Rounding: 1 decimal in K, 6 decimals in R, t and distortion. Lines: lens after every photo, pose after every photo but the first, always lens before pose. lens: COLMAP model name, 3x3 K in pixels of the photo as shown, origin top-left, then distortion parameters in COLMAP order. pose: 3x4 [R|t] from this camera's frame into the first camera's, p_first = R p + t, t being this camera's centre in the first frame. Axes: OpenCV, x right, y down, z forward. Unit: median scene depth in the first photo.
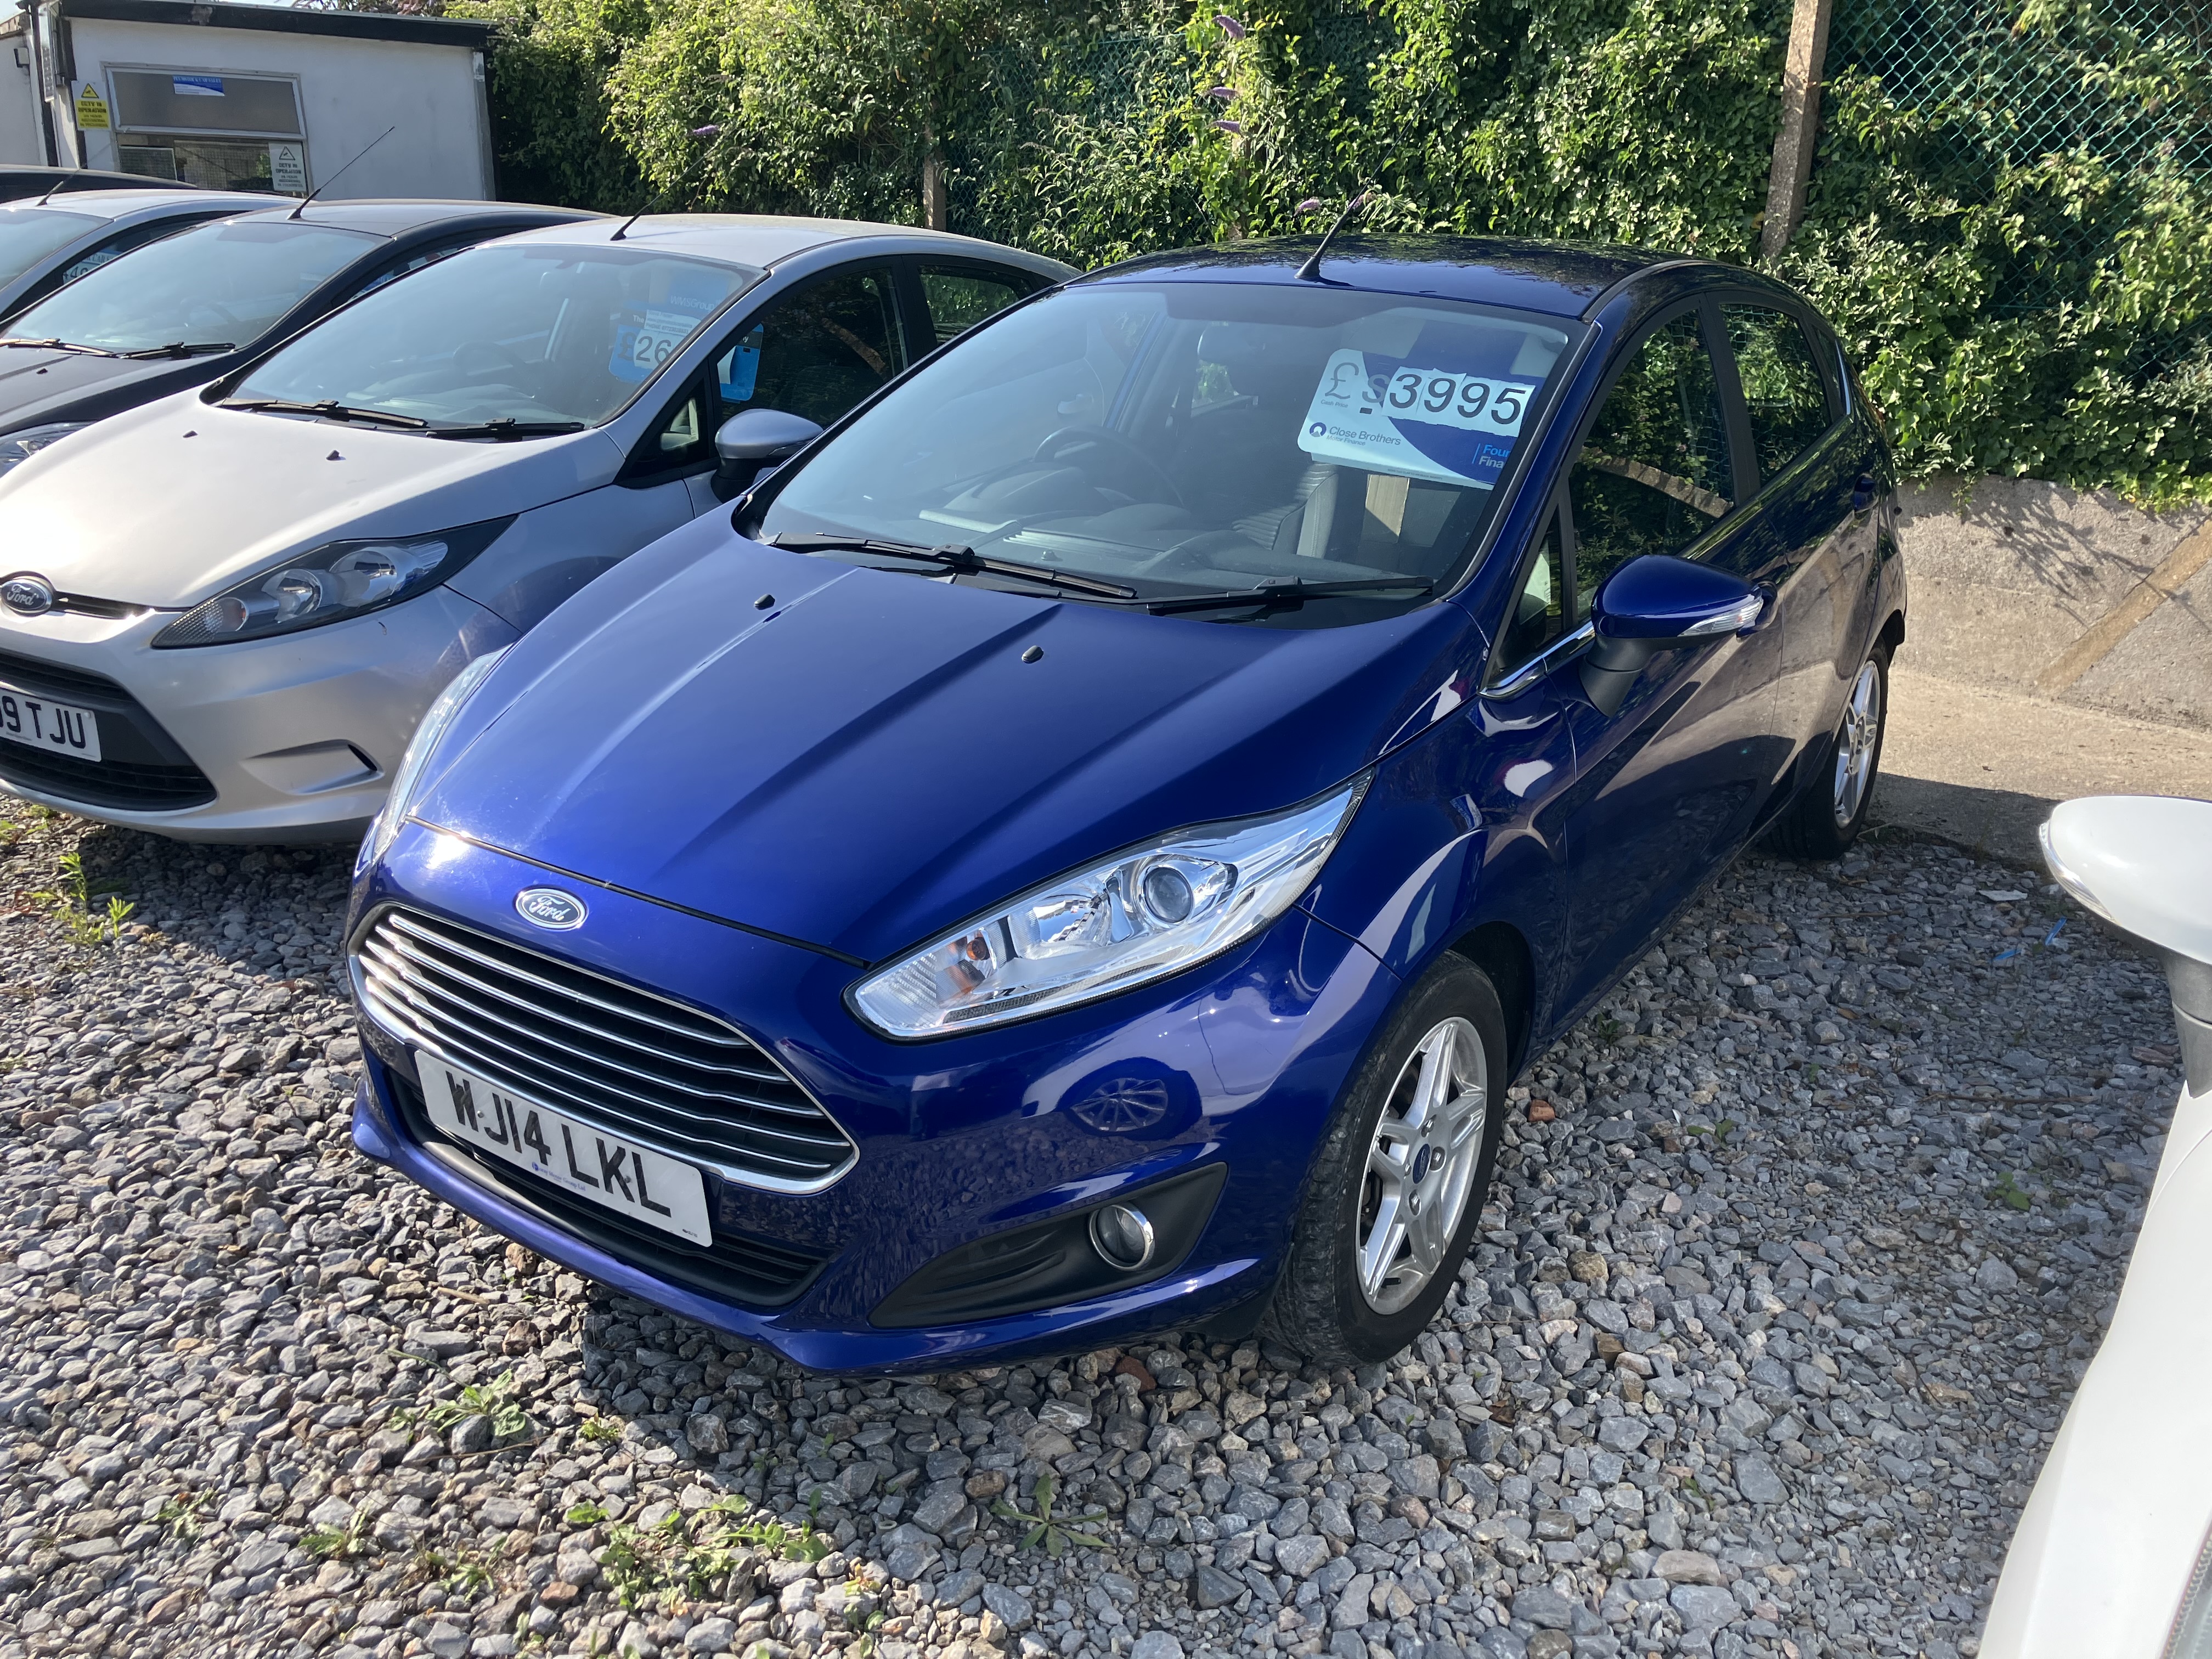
lens RADIAL K [[1776.0, 0, 1106.0], [0, 1776.0, 829.5], [0, 0, 1]] dist [0.019615, -0.004309]
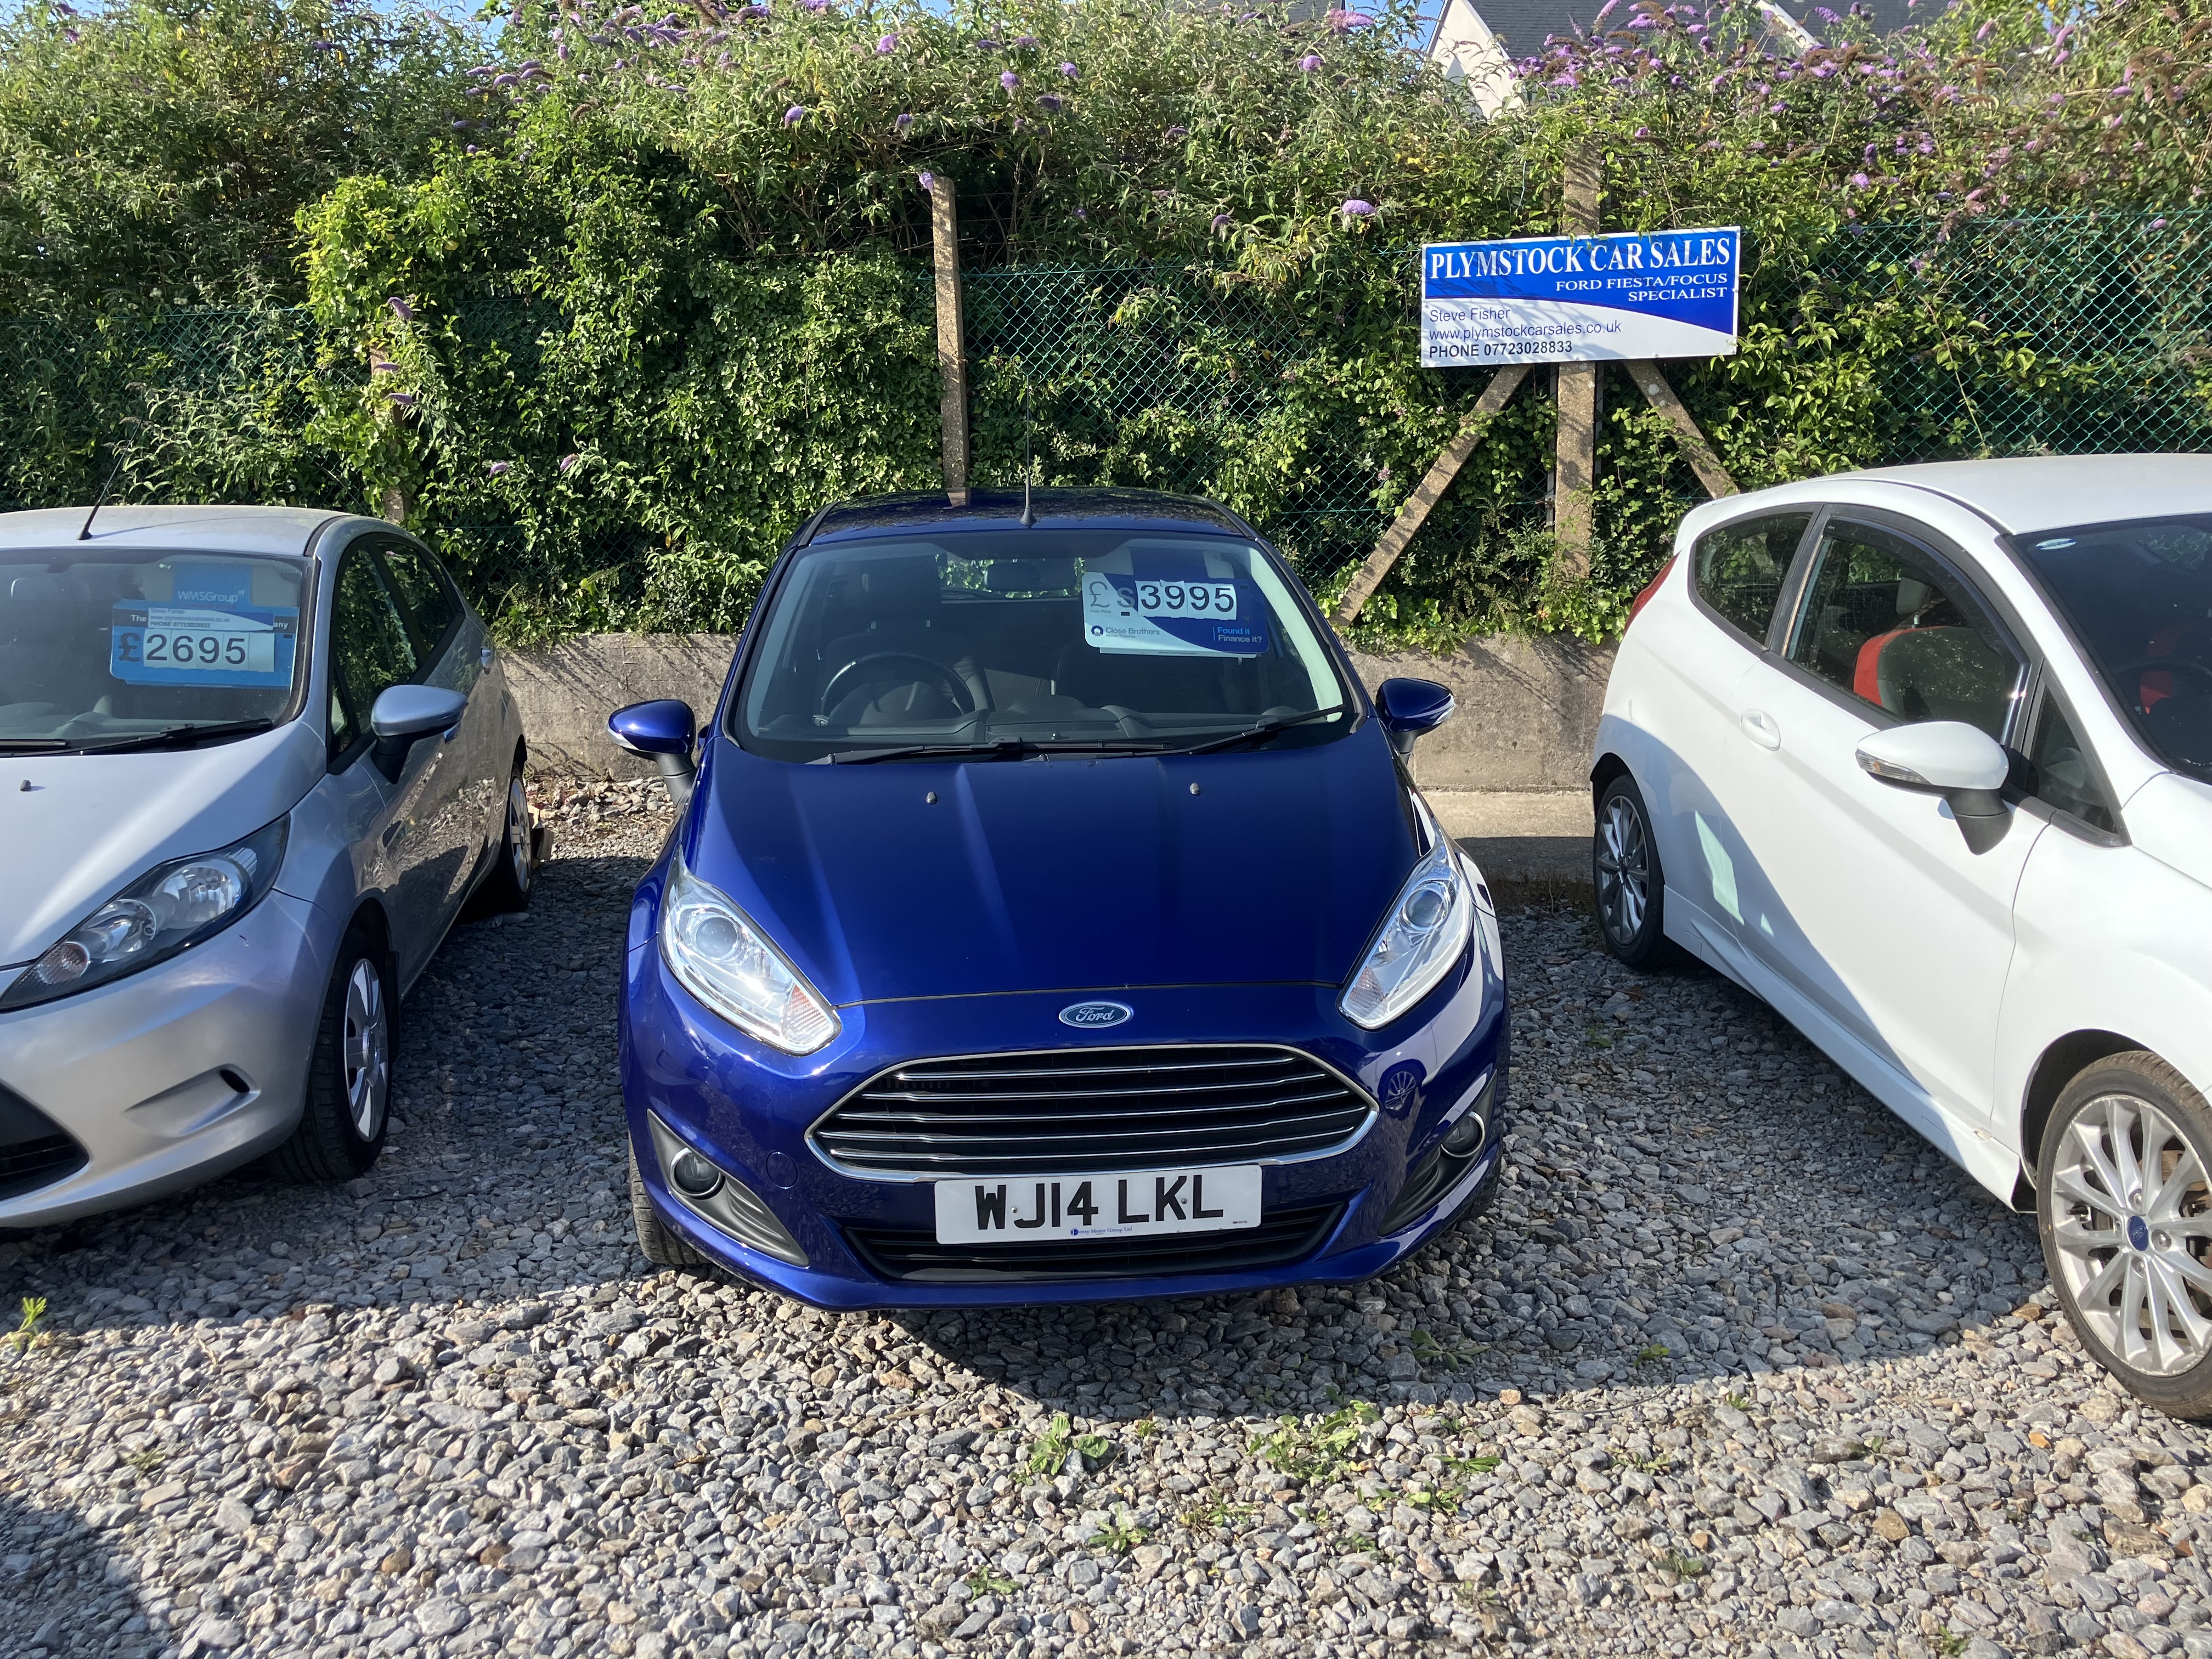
lens RADIAL K [[1808.8, 0, 1106.0], [0, 1808.8, 829.5], [0, 0, 1]] dist [0.001807, 0.002082]
pose [[0.780425, -0.167248, 0.602466, -0.384823], [0.242262, 0.969177, -0.044774, -0.009281], [-0.576408, 0.180898, 0.796888, -0.032935]]
